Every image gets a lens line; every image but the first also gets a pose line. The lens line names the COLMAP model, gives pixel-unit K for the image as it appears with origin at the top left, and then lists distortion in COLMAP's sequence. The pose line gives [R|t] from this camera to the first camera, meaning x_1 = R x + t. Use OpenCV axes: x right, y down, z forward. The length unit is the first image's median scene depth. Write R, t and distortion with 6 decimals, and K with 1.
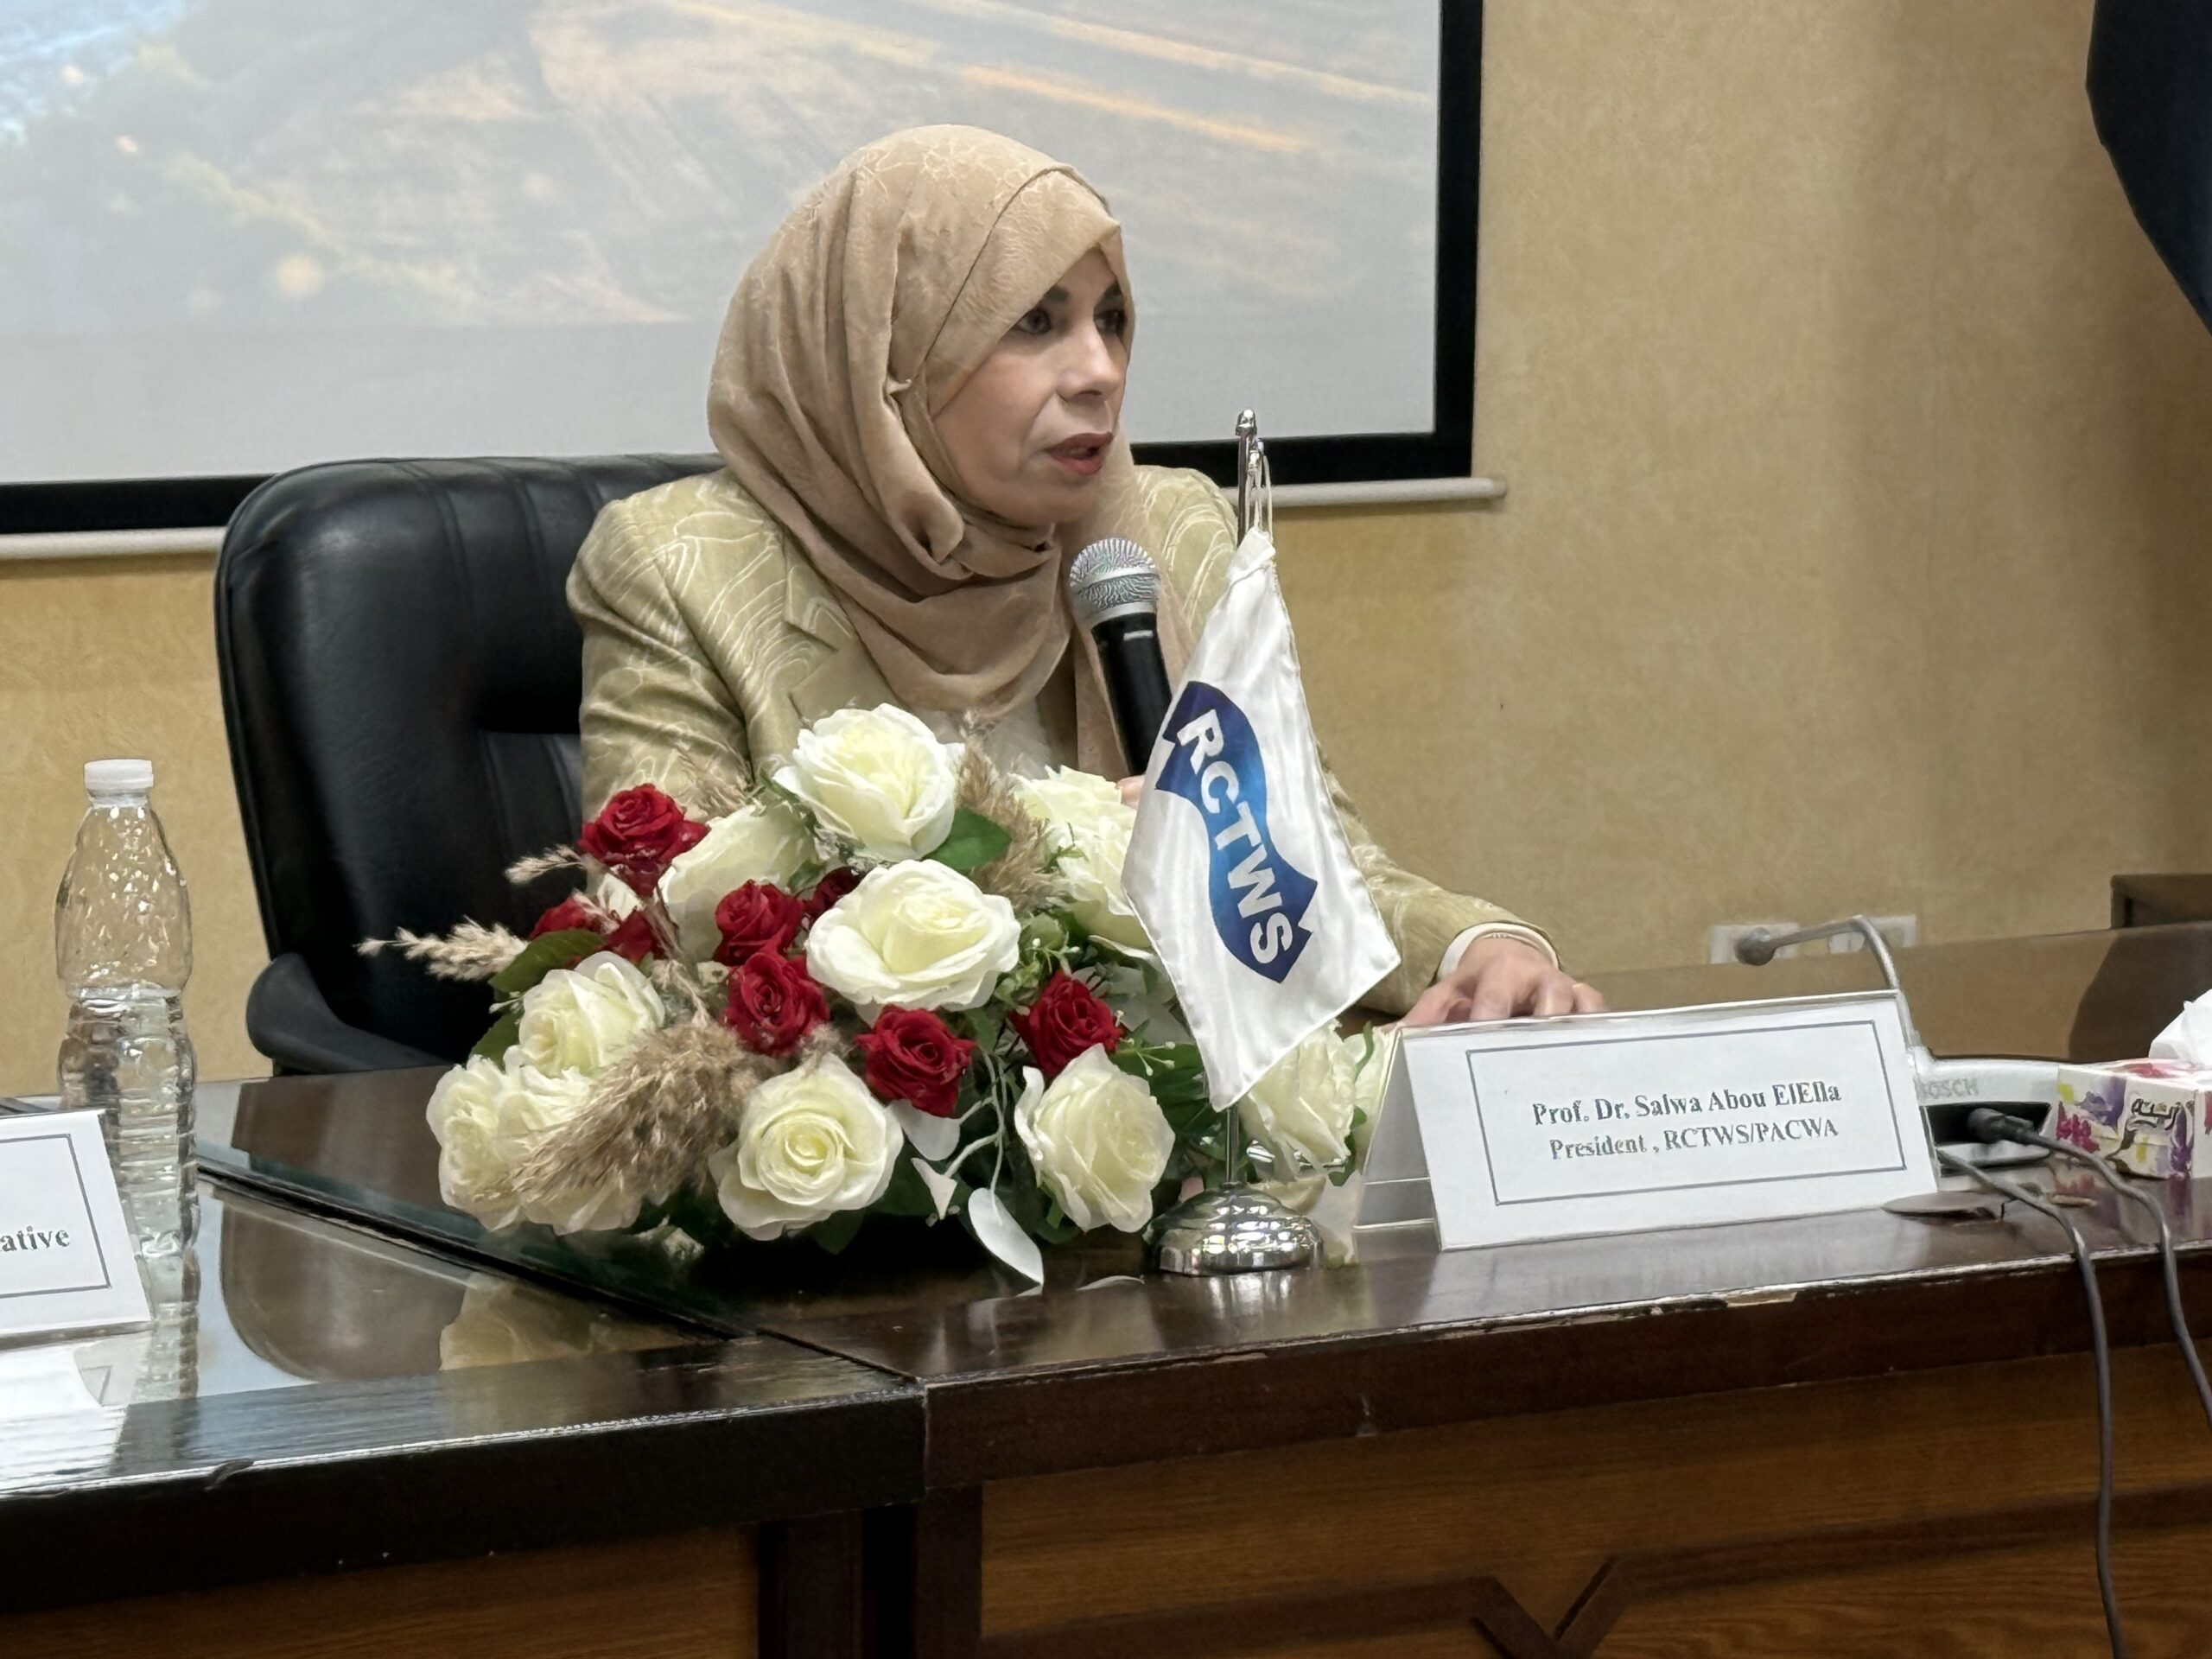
lens RADIAL K [[7415.4, 0, 1106.6], [0, 7415.4, 831.1], [0, 0, 1]] dist [0.092980, 0.000000]
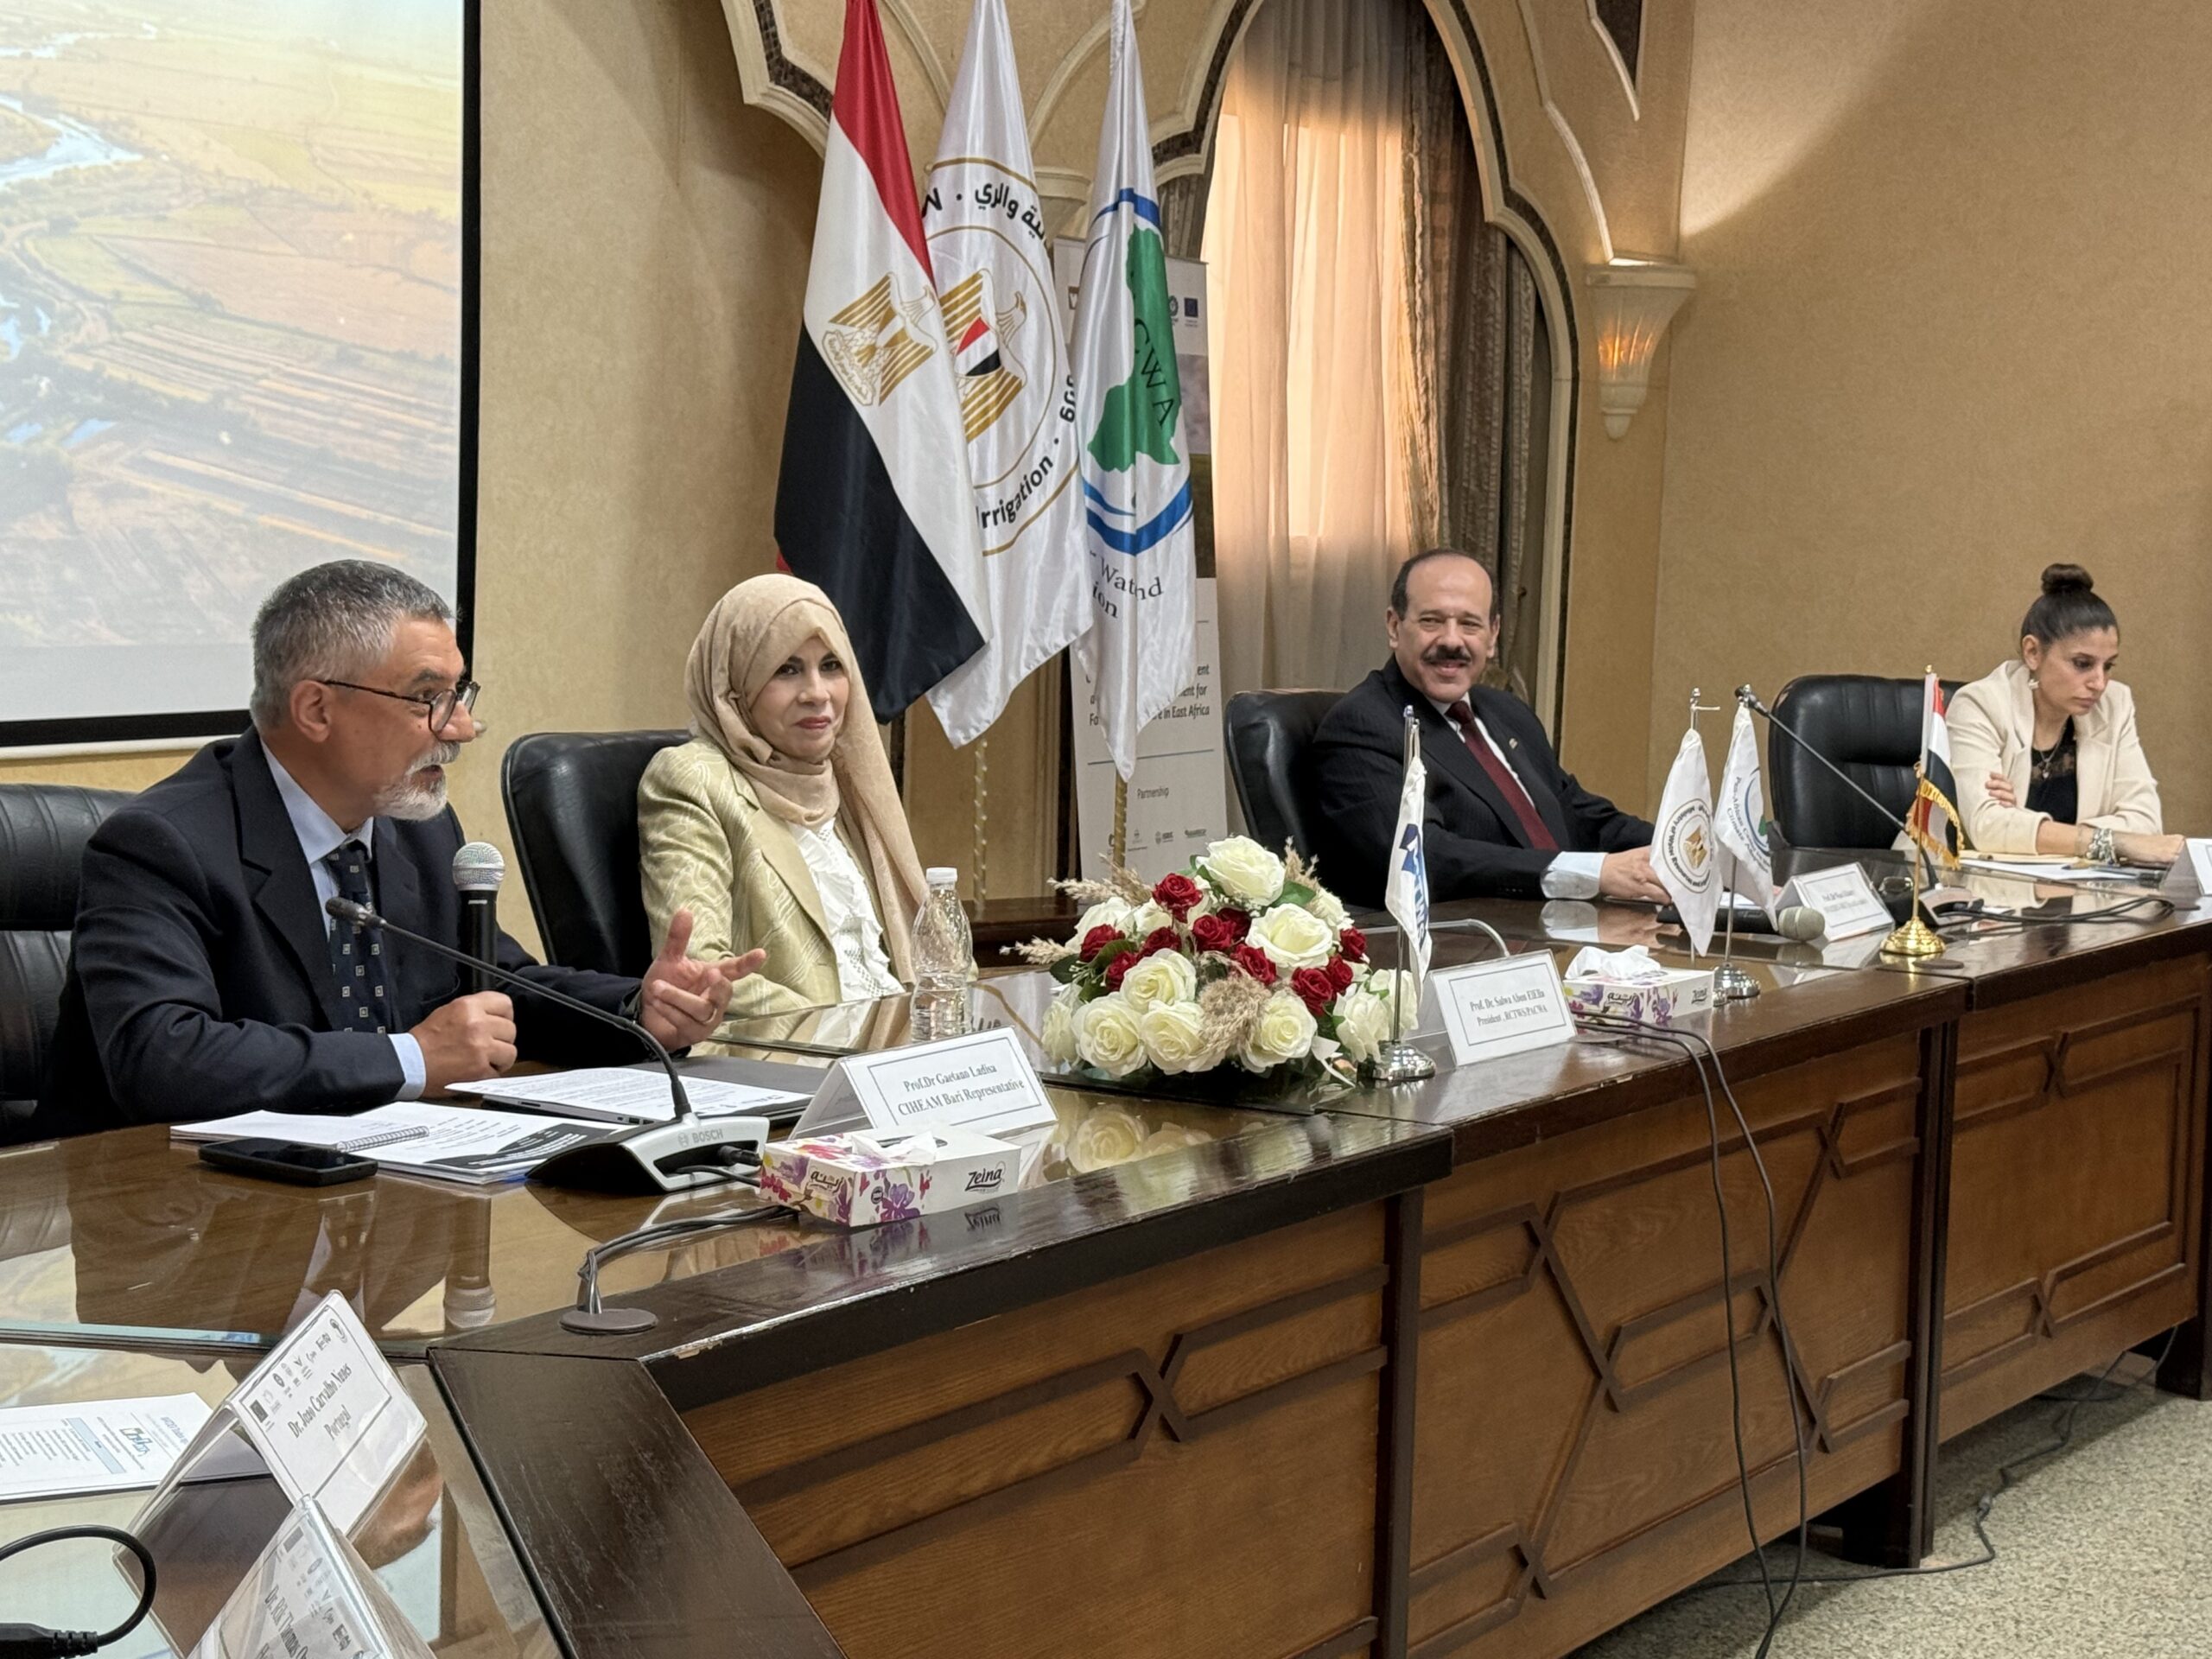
lens RADIAL K [[4197.3, 0, 1103.1], [0, 4197.3, 829.3], [0, 0, 1]] dist [0.286076, 0.000000]
pose [[0.902194, -0.011671, 0.431173, -0.315362], [0.017918, 0.999785, -0.010429, -0.004333], [-0.430958, 0.017134, 0.902209, -0.115423]]
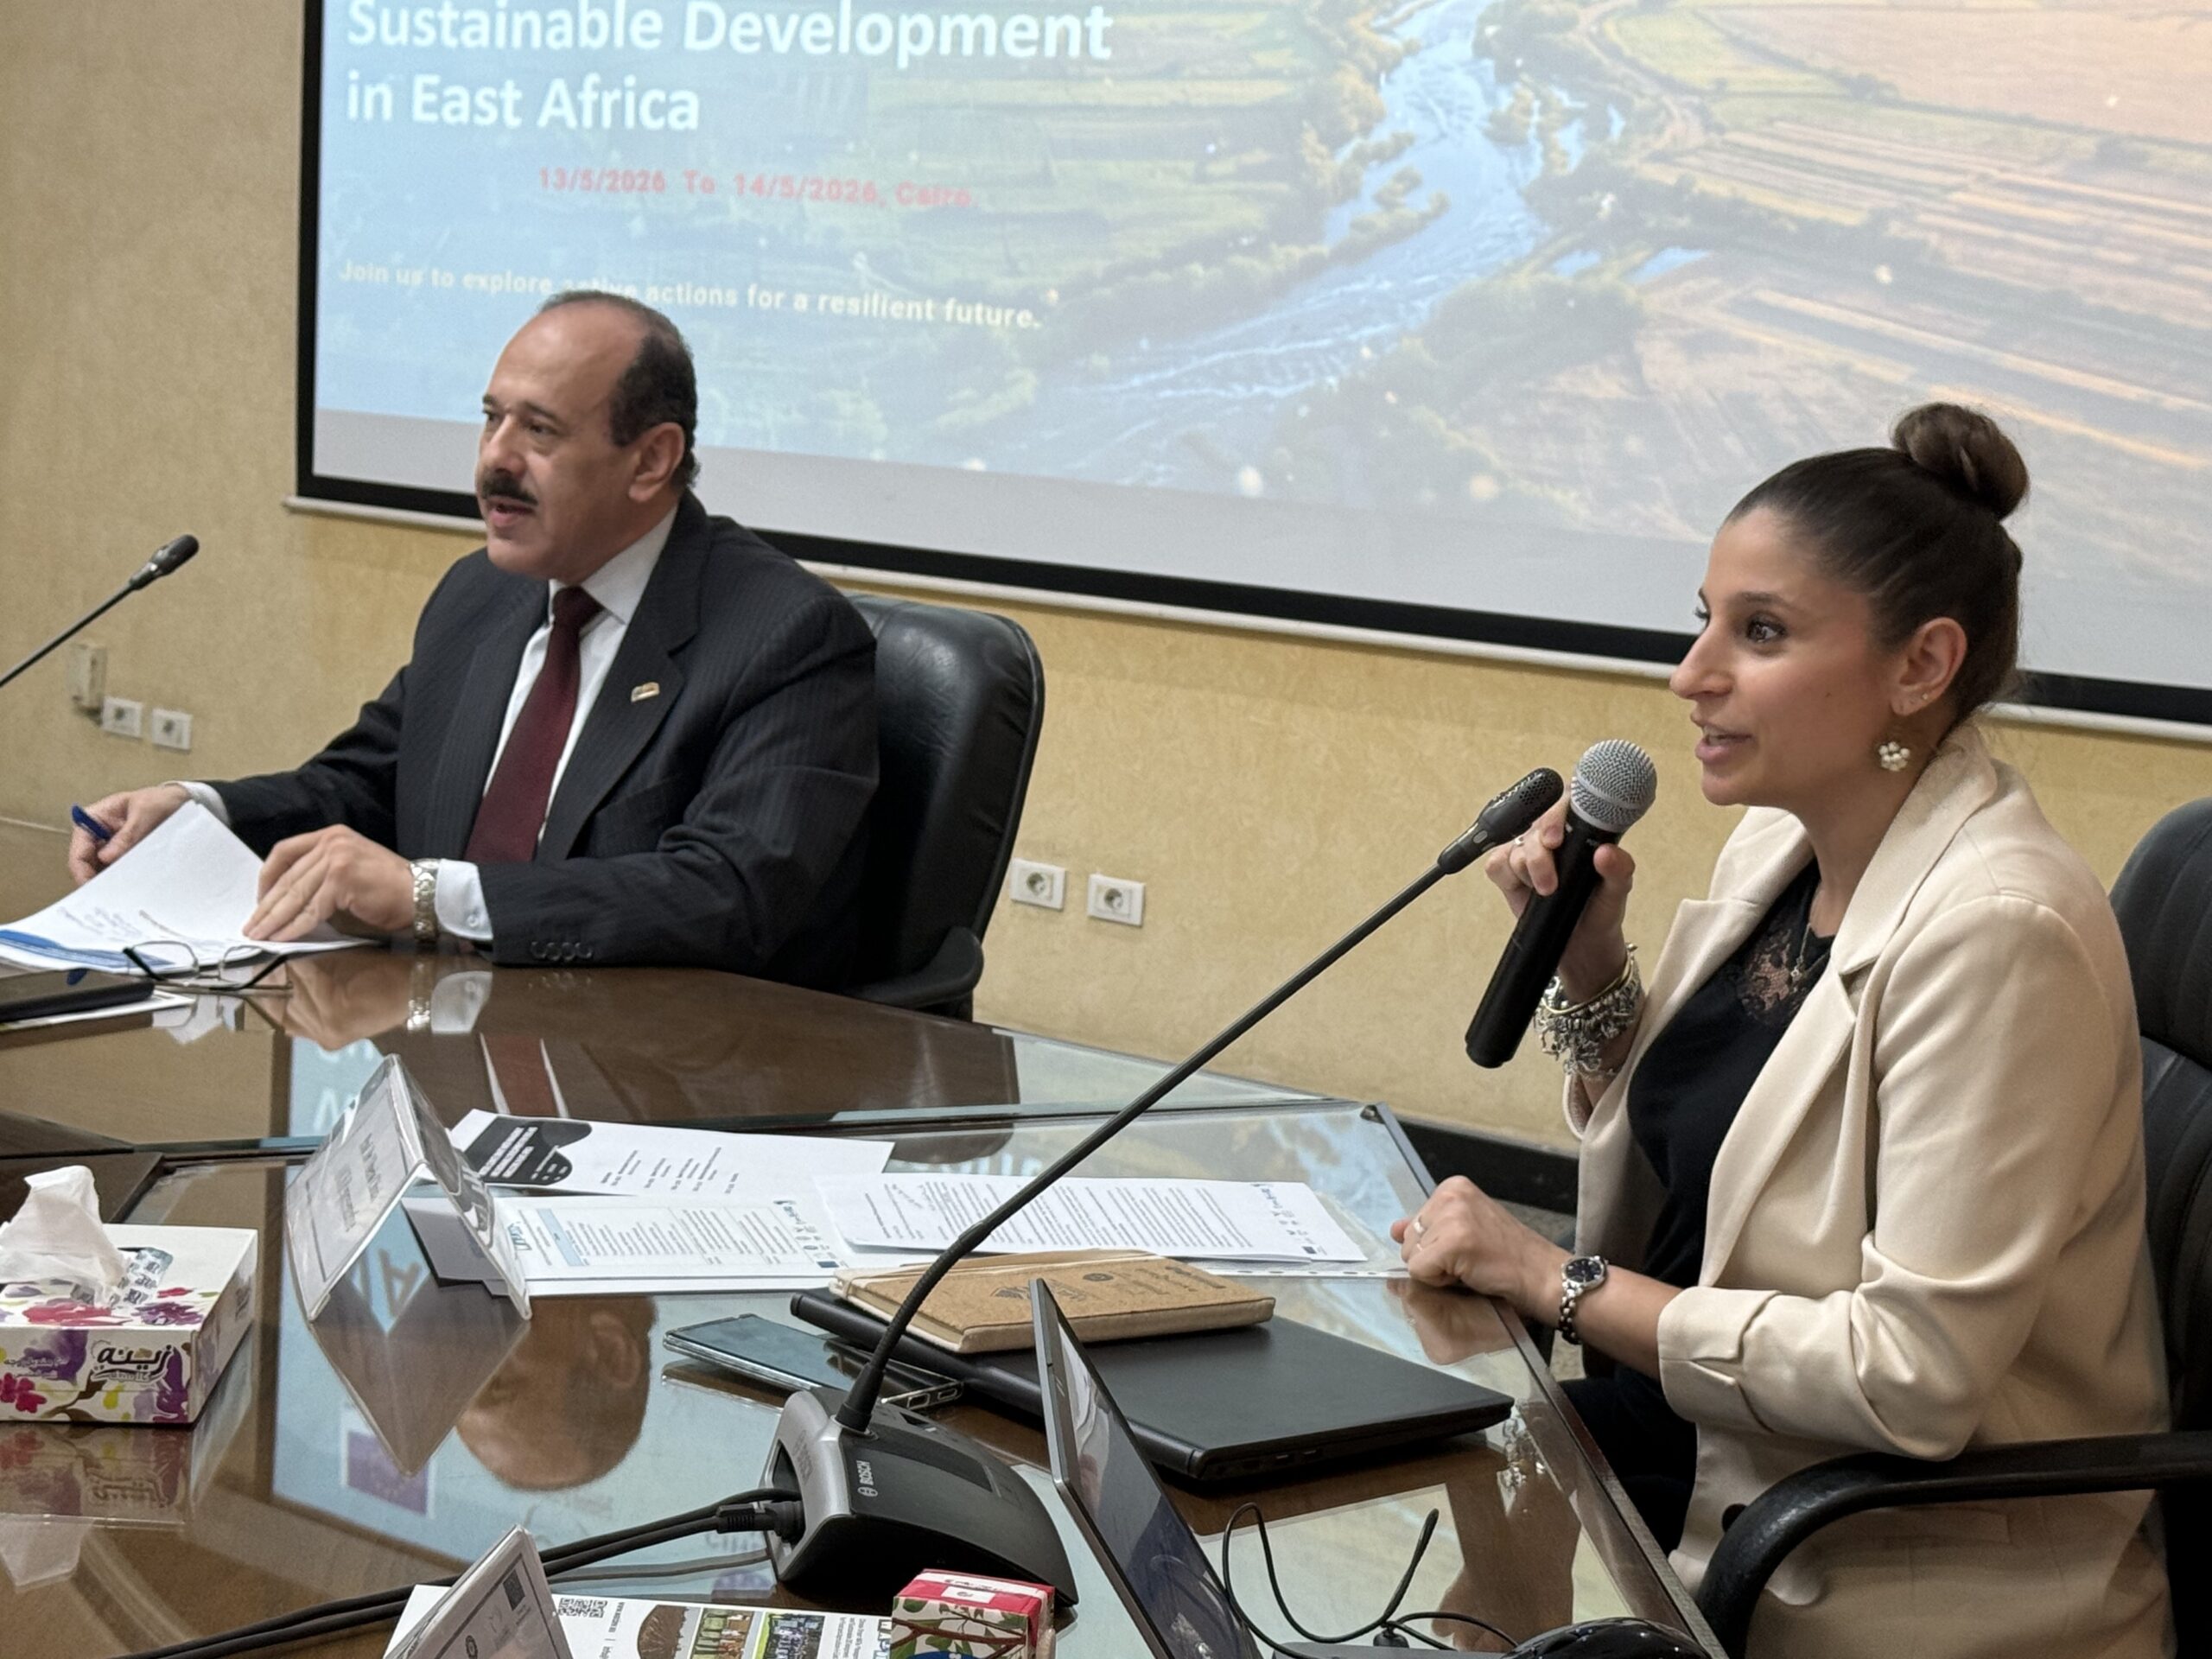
lens RADIAL K [[4094.9, 0, 1108.8], [0, 4094.9, 816.3], [0, 0, 1]] dist [0.199563, 0.000000]
pose [[0.358665, 0.147739, -0.921701, 0.678901], [-0.154942, 0.983121, 0.097291, -0.077804], [0.920518, 0.107915, 0.375502, 0.594922]]
